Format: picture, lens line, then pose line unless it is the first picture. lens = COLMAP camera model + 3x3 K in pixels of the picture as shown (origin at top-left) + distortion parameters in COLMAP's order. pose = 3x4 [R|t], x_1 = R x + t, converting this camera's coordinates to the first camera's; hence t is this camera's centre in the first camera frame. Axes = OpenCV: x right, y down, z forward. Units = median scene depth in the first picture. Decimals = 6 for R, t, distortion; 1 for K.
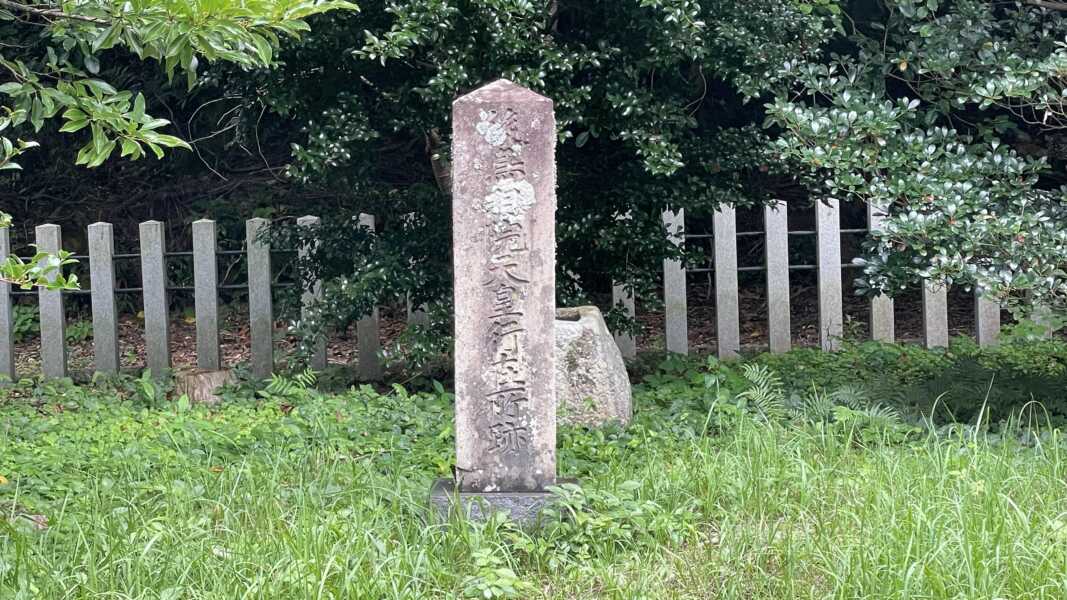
lens RADIAL K [[2265.7, 0, 534.6], [0, 2265.7, 299.8], [0, 0, 1]] dist [0.223619, 0.000000]
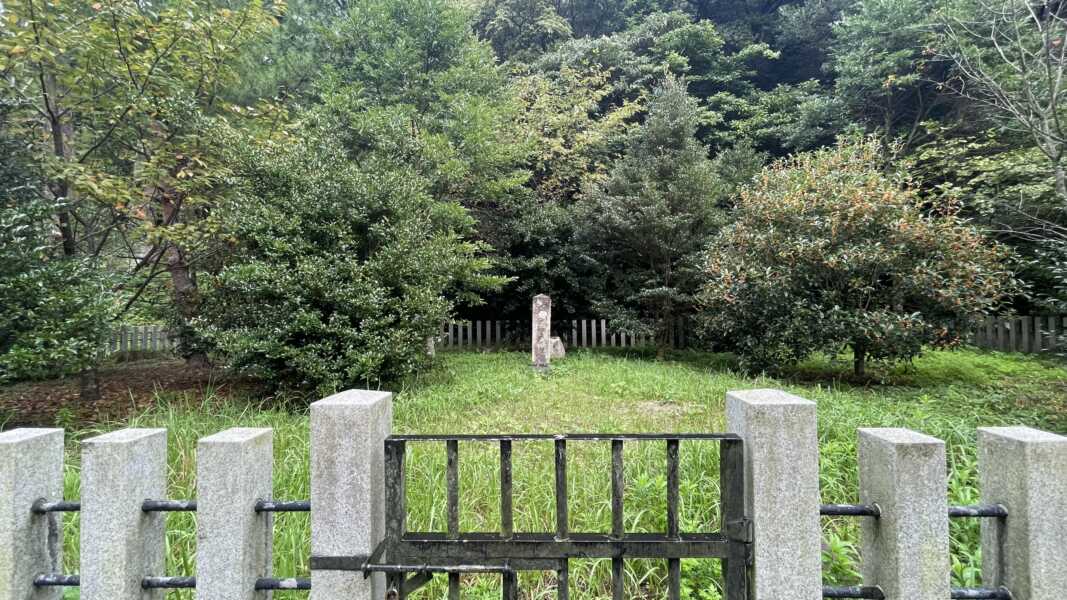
lens RADIAL K [[437.6, 0, 531.2], [0, 437.6, 298.4], [0, 0, 1]] dist [-0.000603, -0.000033]
pose [[0.998750, 0.016932, -0.047033, 0.008211], [-0.021438, 0.995051, -0.097021, 0.014733], [0.045157, 0.097908, 0.994170, -0.063662]]
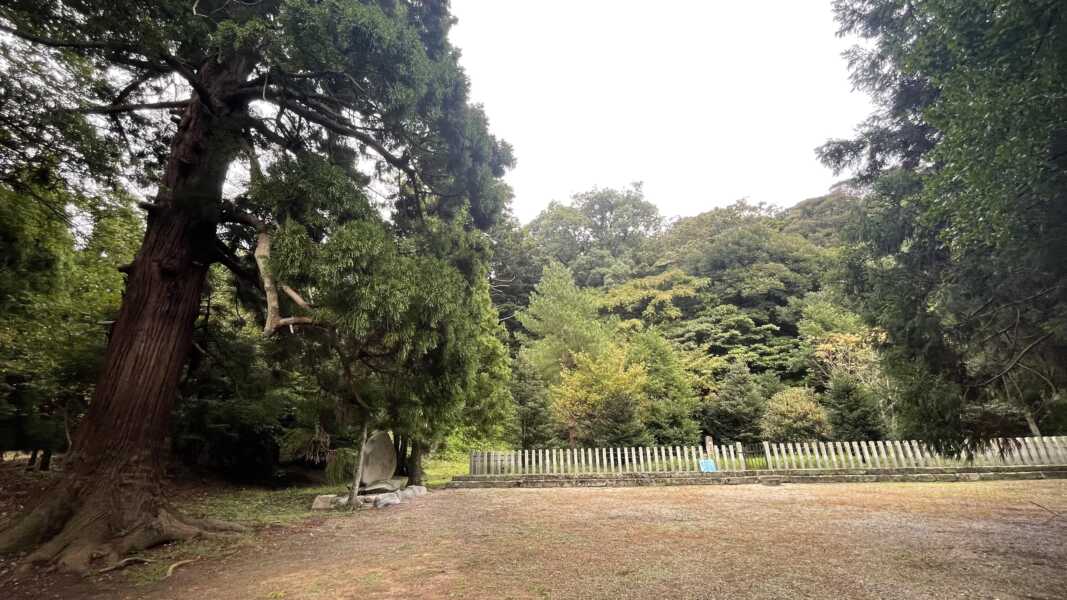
lens RADIAL K [[437.6, 0, 534.2], [0, 437.6, 299.4], [0, 0, 1]] dist [-0.000603, -0.000033]
pose [[0.990181, -0.033132, -0.135809, -0.657575], [-0.024602, 0.915043, -0.402606, 0.257546], [0.137610, 0.401994, 0.905243, -2.059677]]
